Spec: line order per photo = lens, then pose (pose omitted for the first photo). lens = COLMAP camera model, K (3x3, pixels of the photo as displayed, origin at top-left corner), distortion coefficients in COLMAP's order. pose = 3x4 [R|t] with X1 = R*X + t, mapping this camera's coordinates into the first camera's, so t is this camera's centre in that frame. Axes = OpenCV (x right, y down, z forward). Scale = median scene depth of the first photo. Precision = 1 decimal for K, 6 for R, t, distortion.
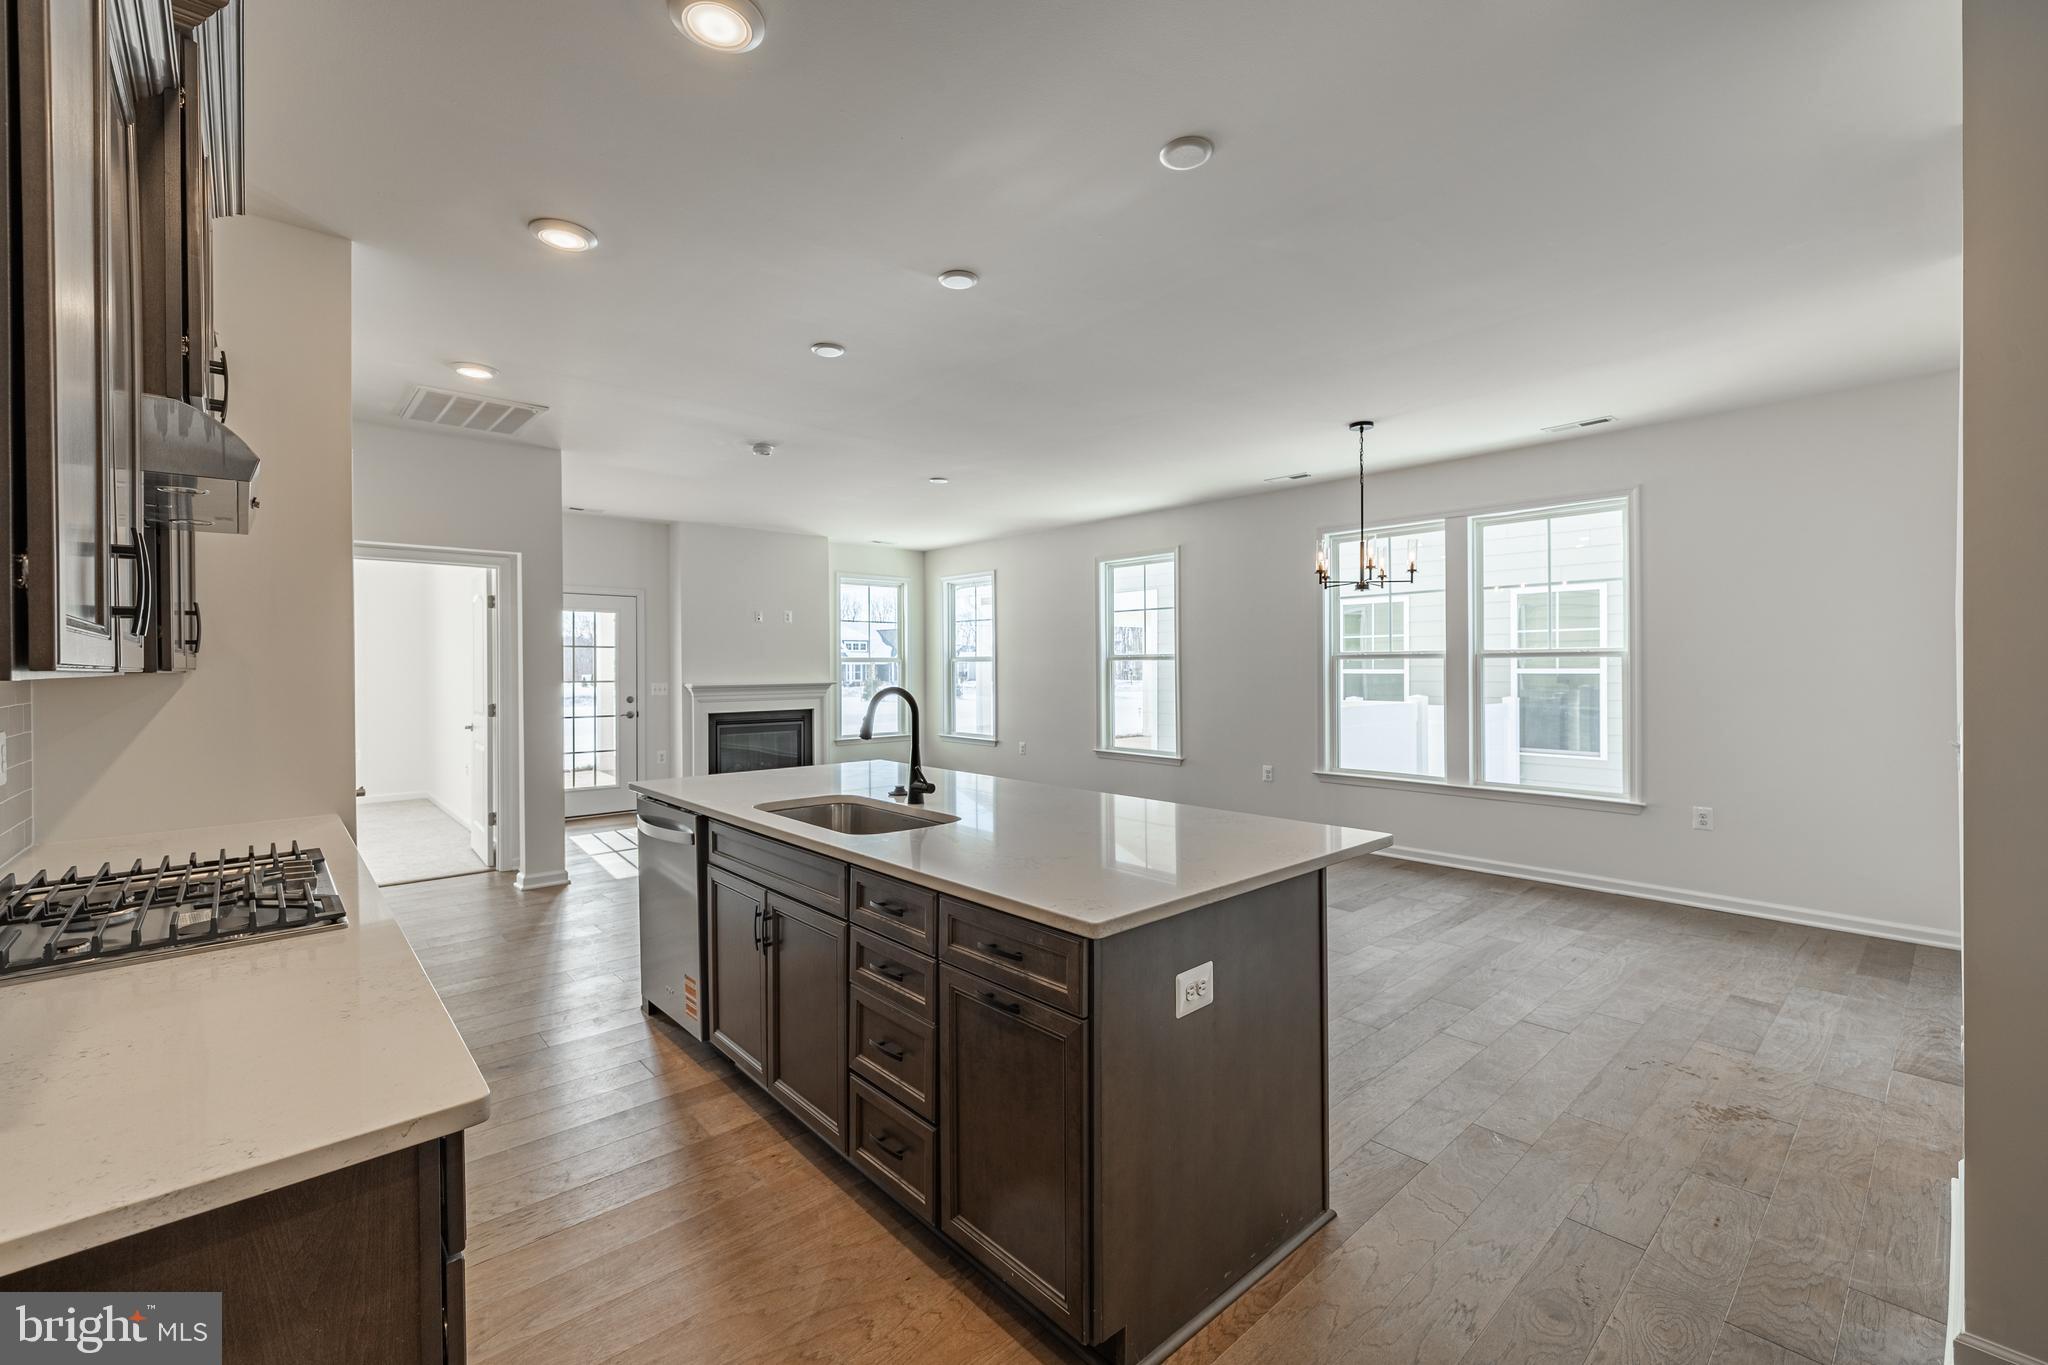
lens RADIAL K [[854.1, 0, 1028.1], [0, 854.1, 672.0], [0, 0, 1]] dist [-0.002260, 0.000229]
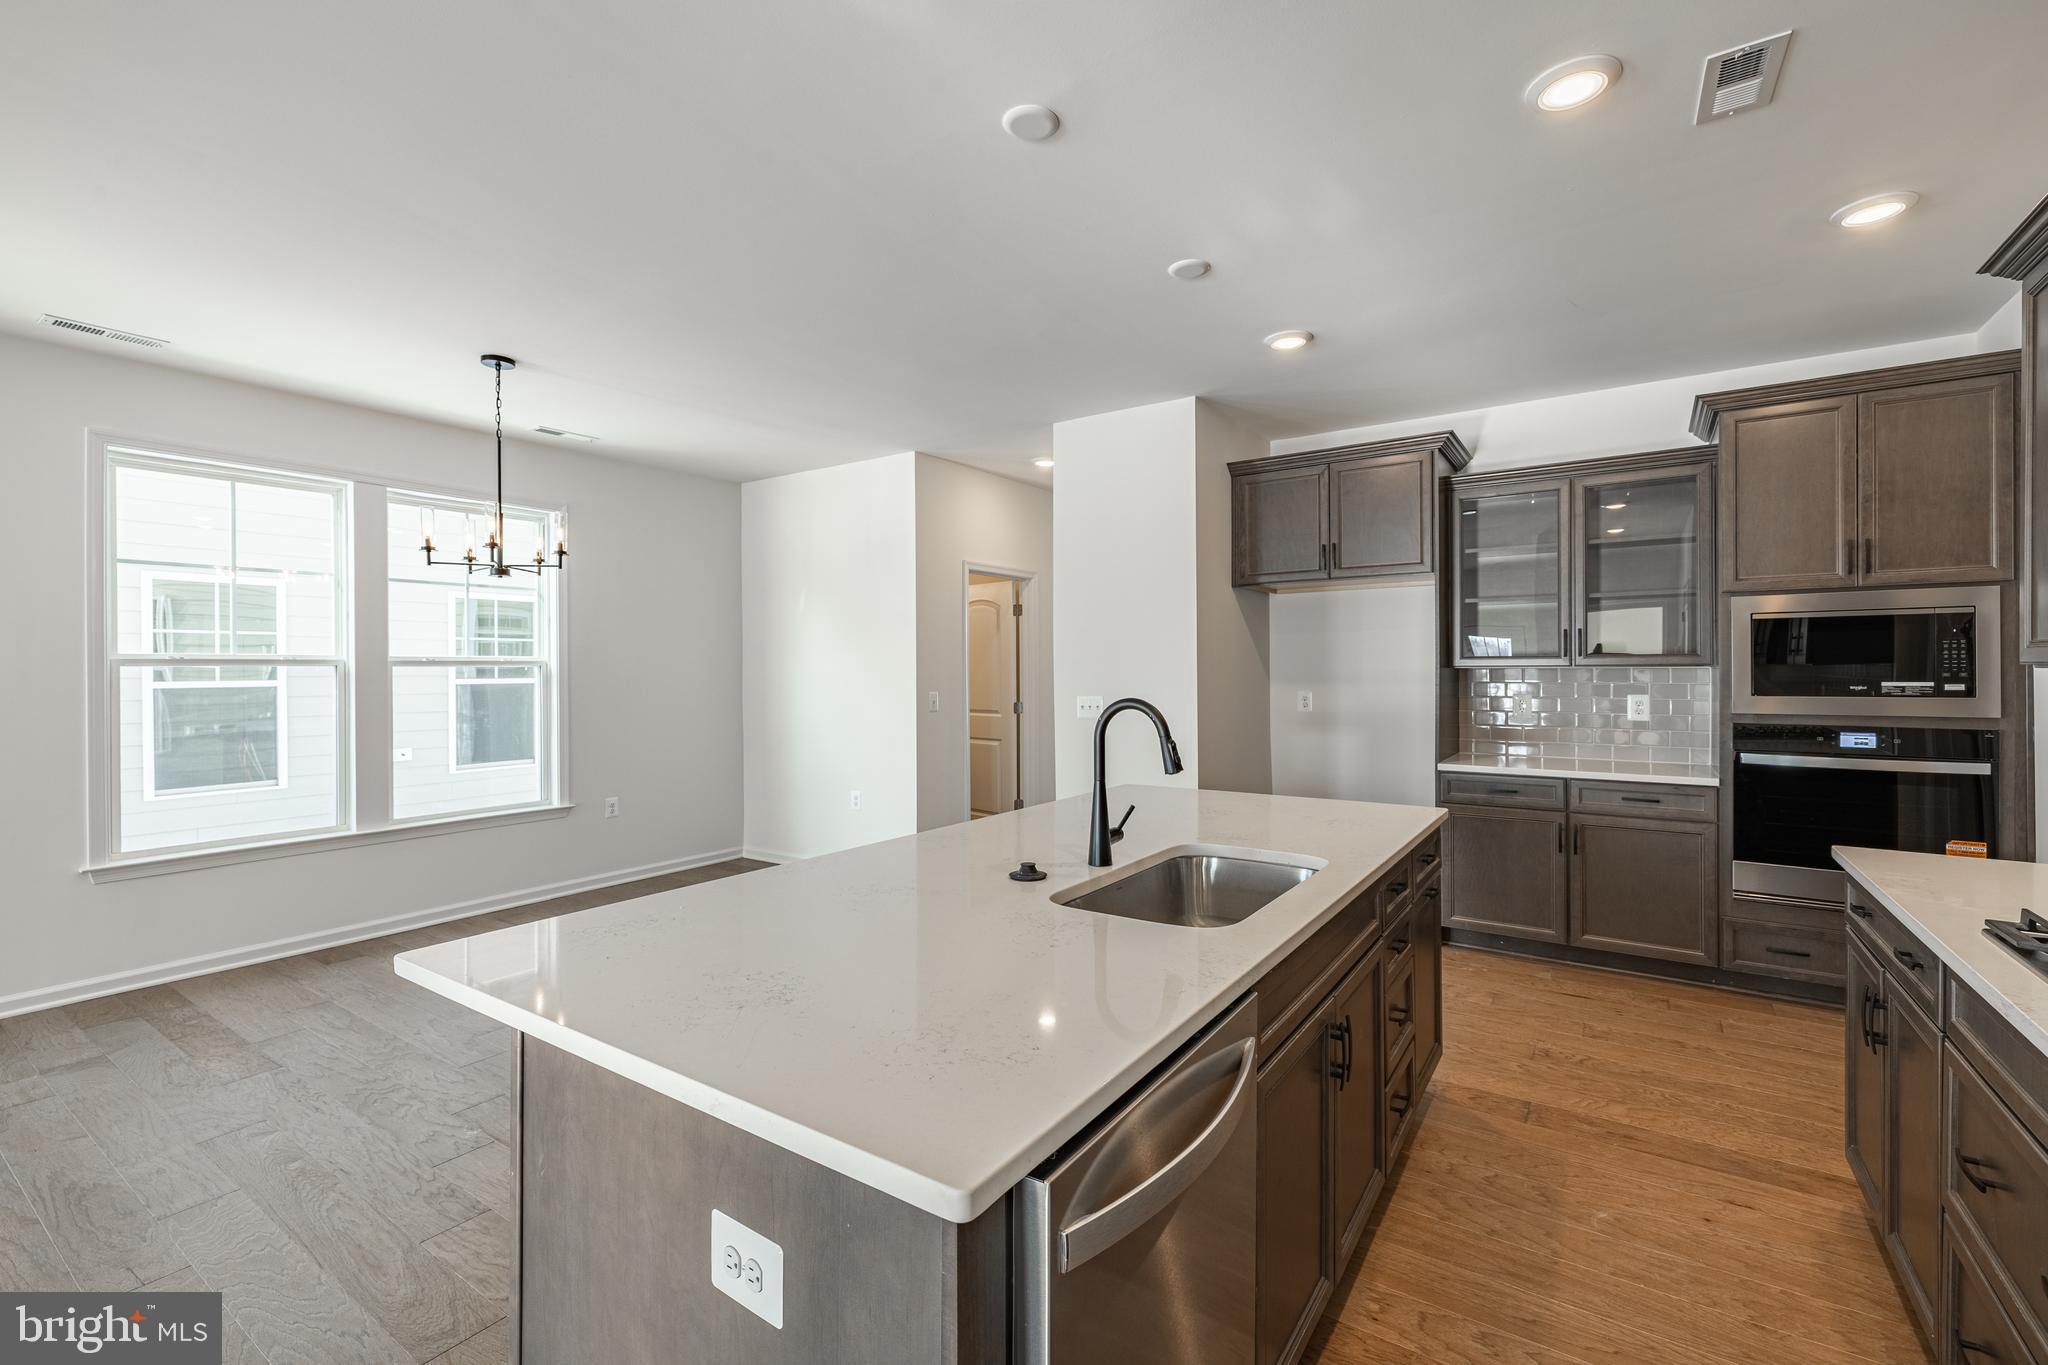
lens RADIAL K [[888.3, 0, 1031.2], [0, 888.3, 669.0], [0, 0, 1]] dist [0.003333, 0.000318]
pose [[-0.239028, 0.006206, 0.970993, -0.347729], [0.015698, 0.999874, -0.002526, -0.001636], [-0.970886, 0.014639, -0.239095, 0.507348]]
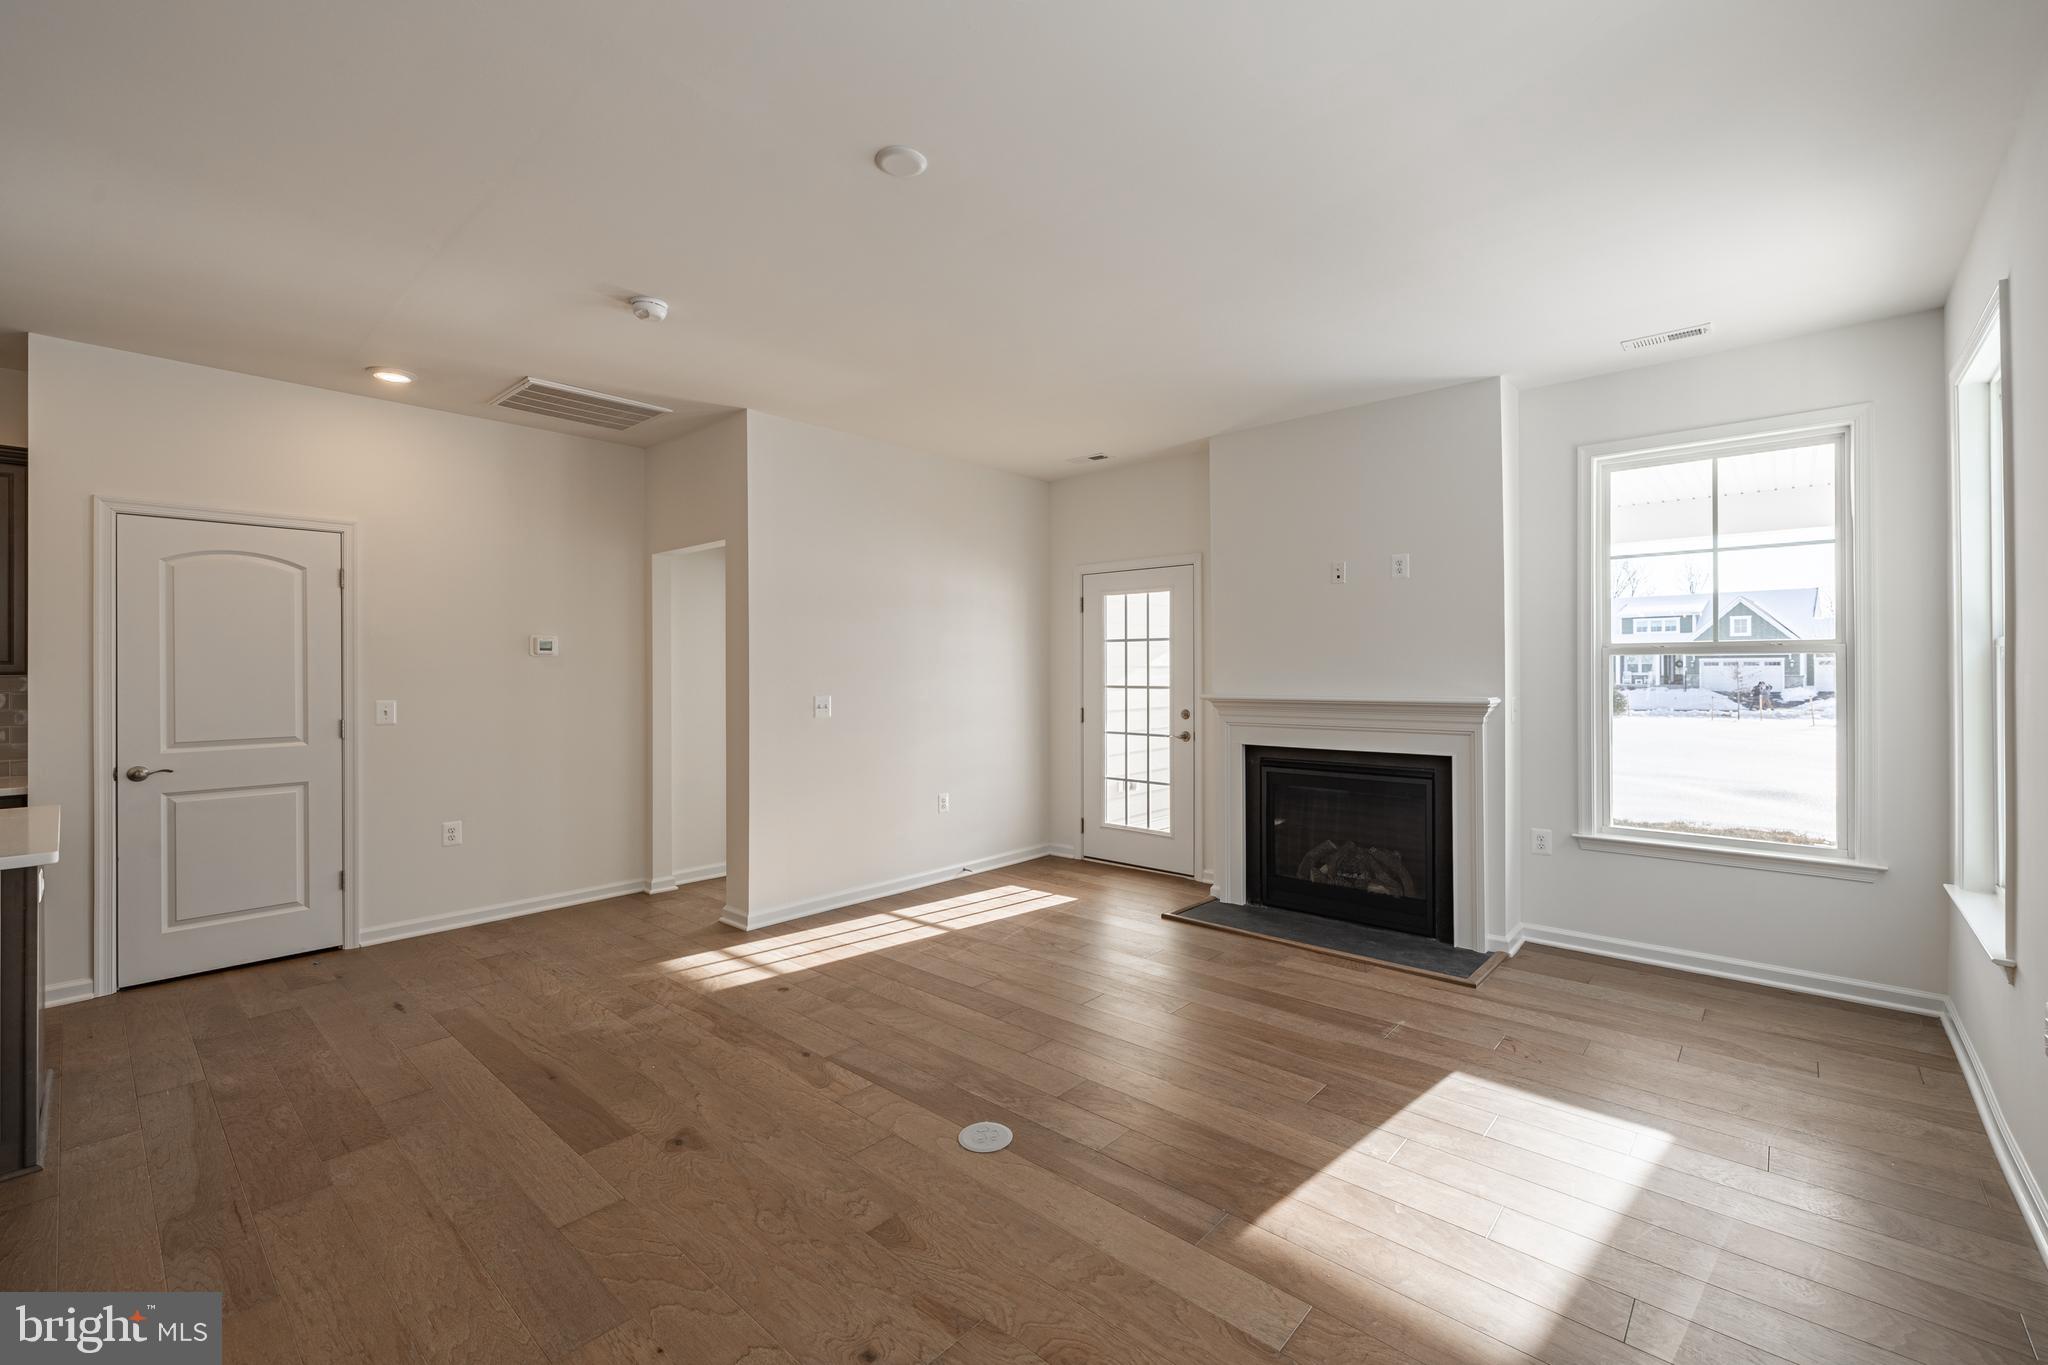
lens RADIAL K [[857.5, 0, 1019.1], [0, 857.5, 666.4], [0, 0, 1]] dist [0.002370, 0.000670]
pose [[0.102874, 0.000713, -0.994694, 0.245207], [-0.003264, 0.999995, 0.000380, -0.007203], [0.994689, 0.003208, 0.102876, 0.923462]]
